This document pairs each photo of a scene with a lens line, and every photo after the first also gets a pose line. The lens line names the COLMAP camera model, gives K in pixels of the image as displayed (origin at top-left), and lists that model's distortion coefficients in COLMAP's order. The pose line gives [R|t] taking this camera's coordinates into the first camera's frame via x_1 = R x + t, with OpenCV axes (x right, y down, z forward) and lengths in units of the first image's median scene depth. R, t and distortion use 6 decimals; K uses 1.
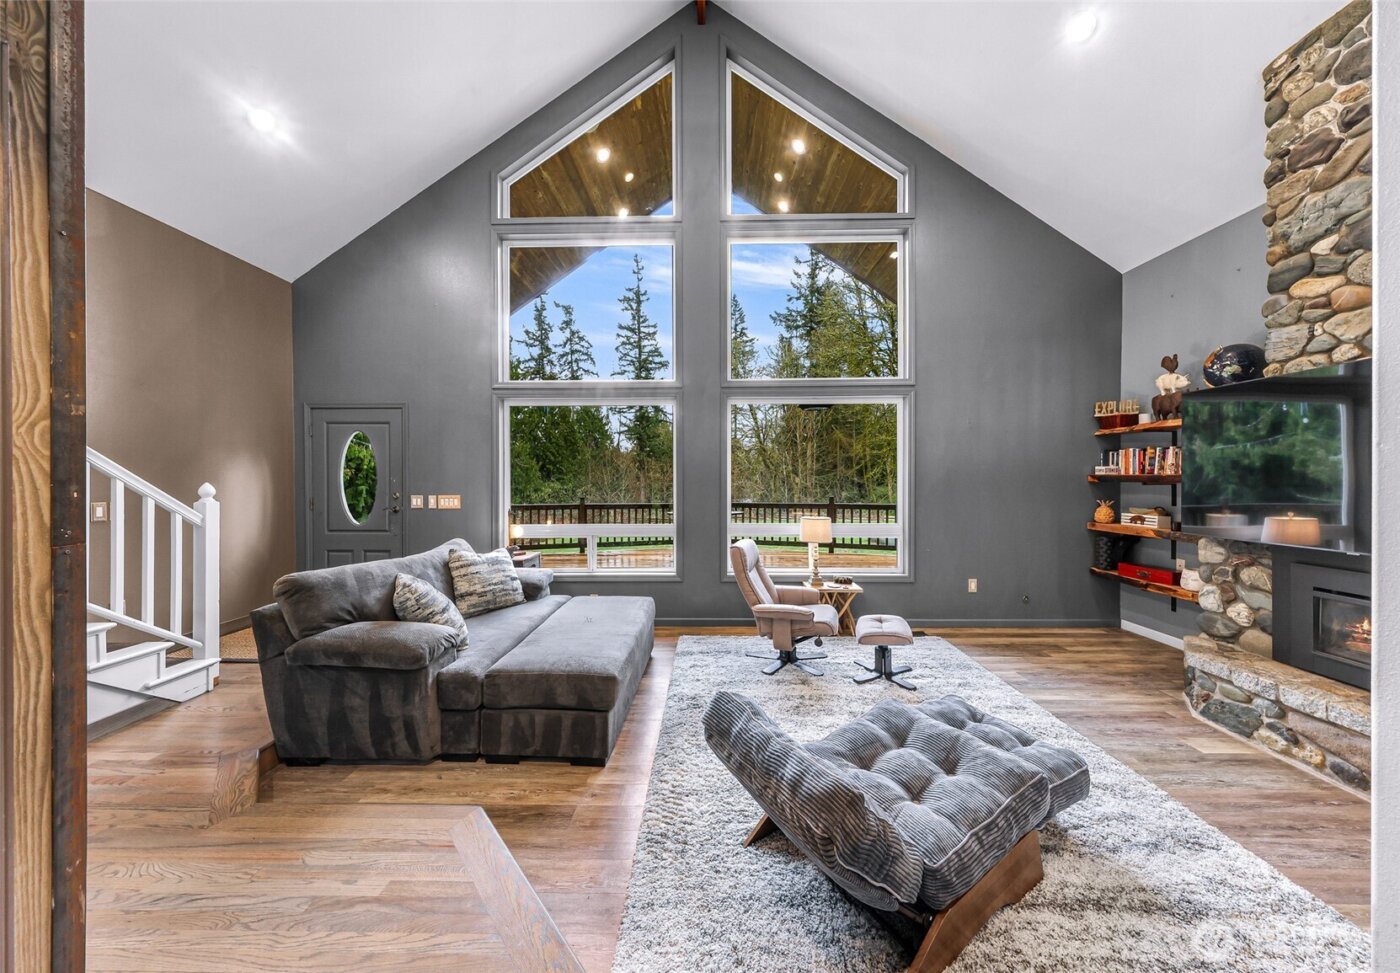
lens RADIAL K [[454.0, 0, 703.6], [0, 454.0, 483.5], [0, 0, 1]] dist [-0.000506, 0.000039]
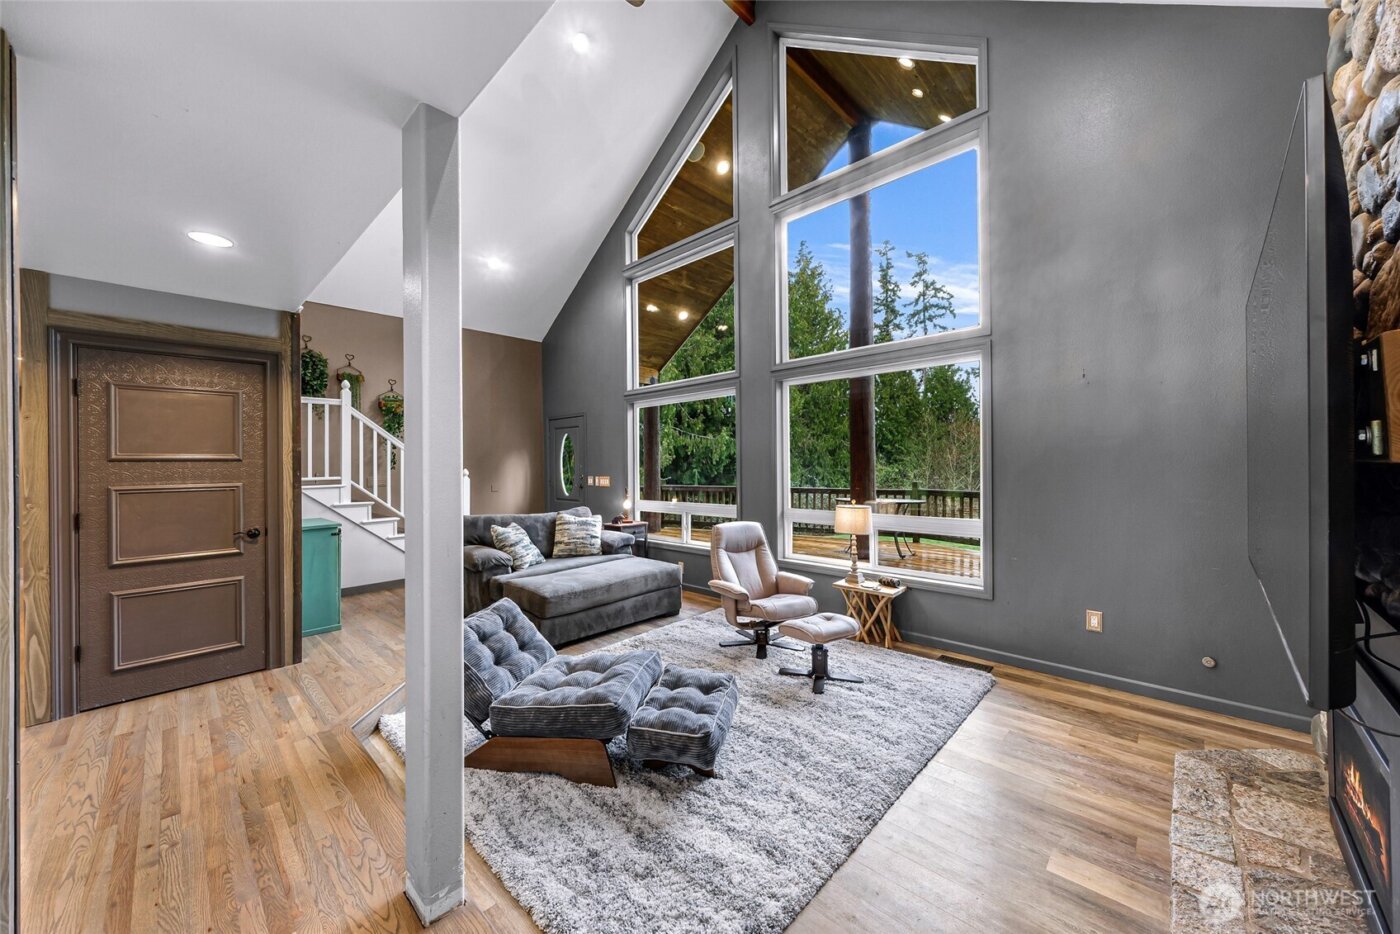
lens RADIAL K [[509.0, 0, 673.4], [0, 509.0, 463.6], [0, 0, 1]] dist [0.000422, -0.000015]
pose [[0.718354, -0.008424, -0.695627, 0.739071], [0.005644, 0.999964, -0.006281, -0.002732], [0.695655, 0.000586, 0.718376, 0.045355]]
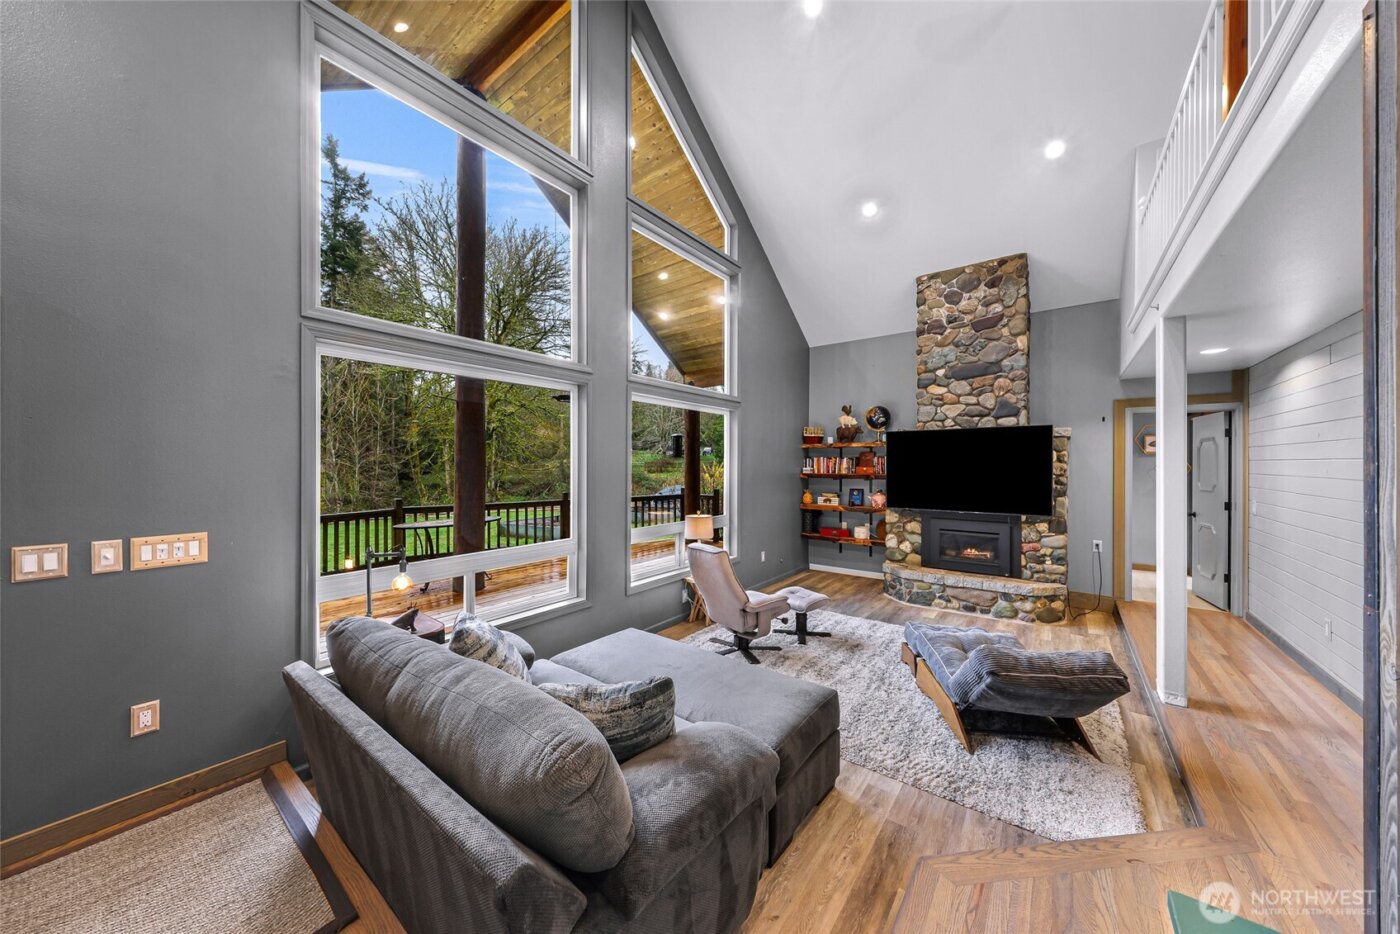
lens RADIAL K [[472.3, 0, 700.0], [0, 472.3, 467.0], [0, 0, 1]] dist [-0.000717, 0.000019]
pose [[0.589136, -0.000033, 0.808034, -0.703340], [0.004273, 0.999986, -0.003074, -0.039672], [-0.808022, 0.005264, 0.589128, 0.361962]]
